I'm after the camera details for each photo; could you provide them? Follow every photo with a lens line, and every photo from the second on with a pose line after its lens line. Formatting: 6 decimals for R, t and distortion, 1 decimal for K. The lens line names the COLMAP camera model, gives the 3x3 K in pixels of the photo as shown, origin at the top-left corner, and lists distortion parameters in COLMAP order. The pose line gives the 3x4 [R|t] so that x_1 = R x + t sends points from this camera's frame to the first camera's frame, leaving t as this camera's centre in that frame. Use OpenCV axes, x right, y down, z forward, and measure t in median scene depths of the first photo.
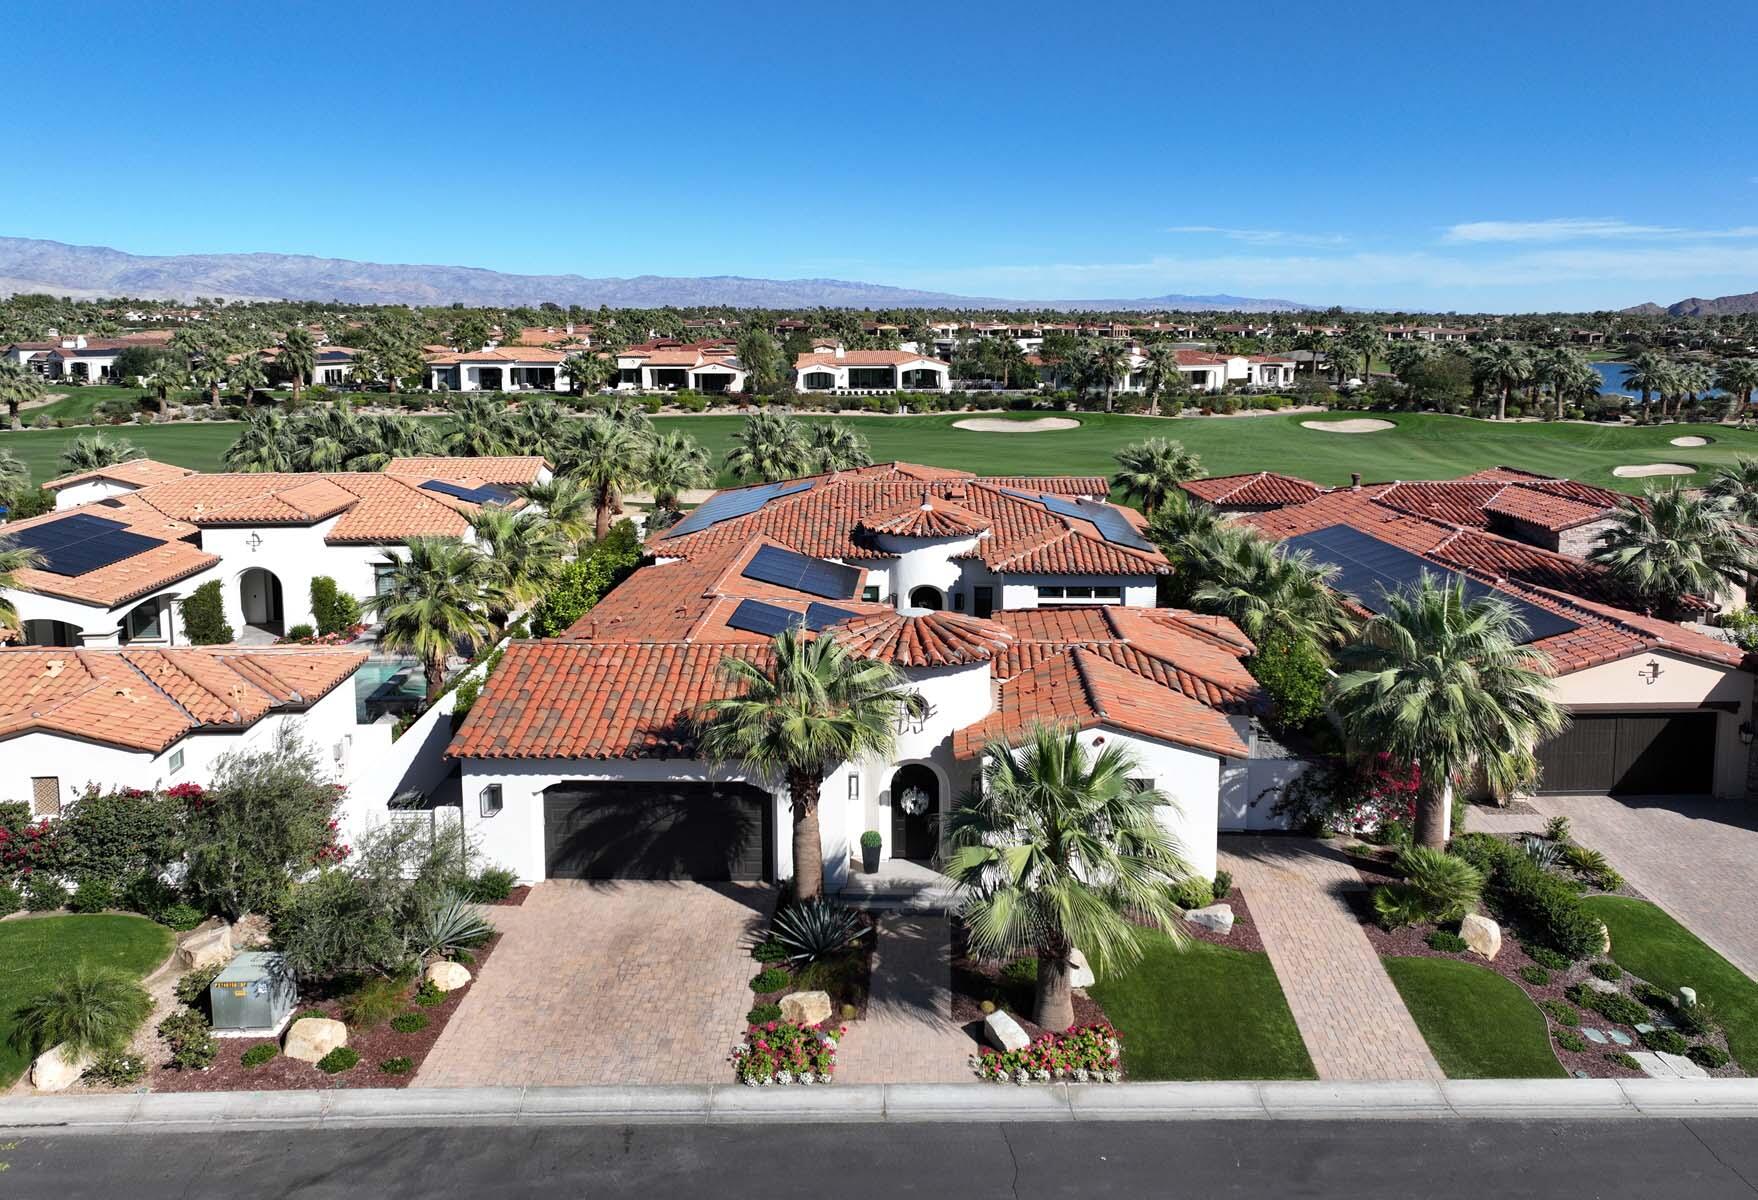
lens RADIAL K [[1222.0, 0, 870.0], [0, 1222.0, 646.3], [0, 0, 1]] dist [0.009090, -0.002762]
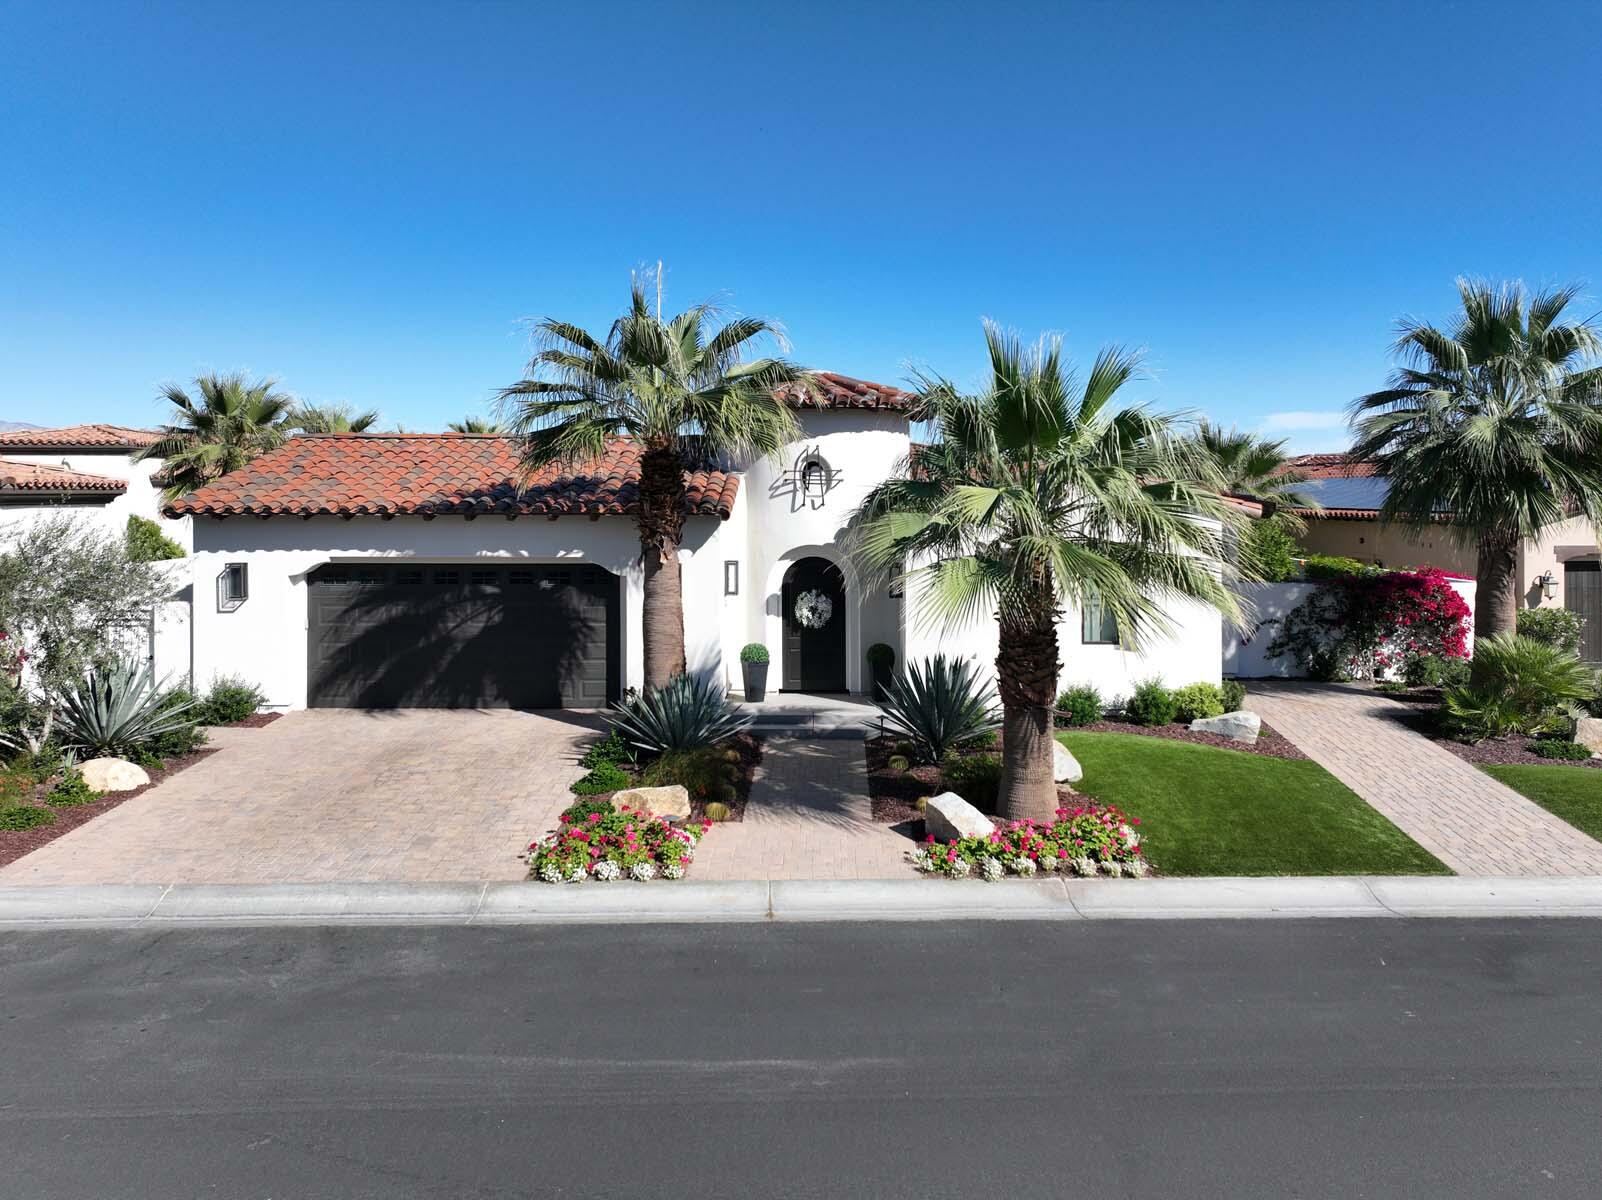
lens RADIAL K [[1141.0, 0, 801.0], [0, 1141.0, 600.0], [0, 0, 1]] dist [-0.000999, 0.010638]
pose [[0.999458, 0.001756, 0.032887, 0.006897], [0.003124, 0.989021, -0.147739, 0.255440], [-0.032786, 0.147761, 0.988479, 0.346970]]
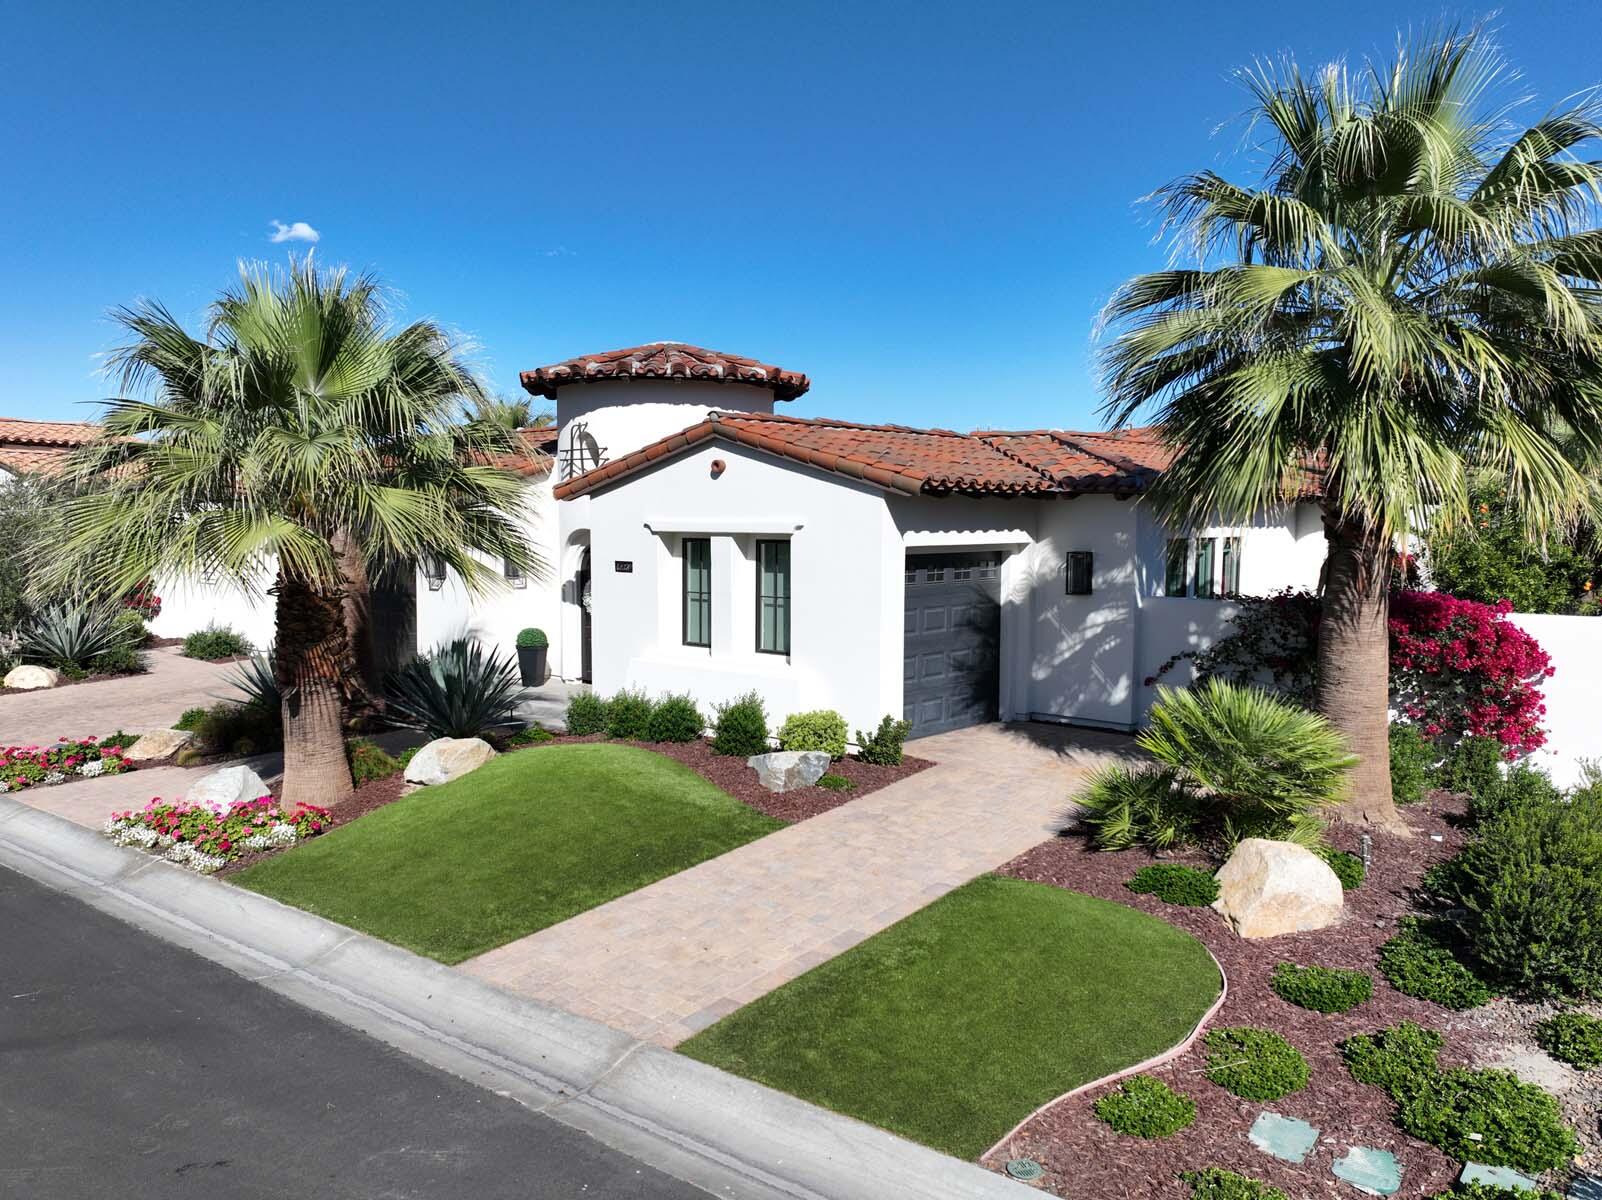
lens RADIAL K [[1141.0, 0, 801.0], [0, 1141.0, 600.0], [0, 0, 1]] dist [-0.000999, 0.010638]
pose [[0.799045, 0.049115, -0.599261, 0.604322], [-0.150481, 0.981275, -0.120225, 0.217251], [0.582136, 0.186243, 0.791474, 0.615348]]
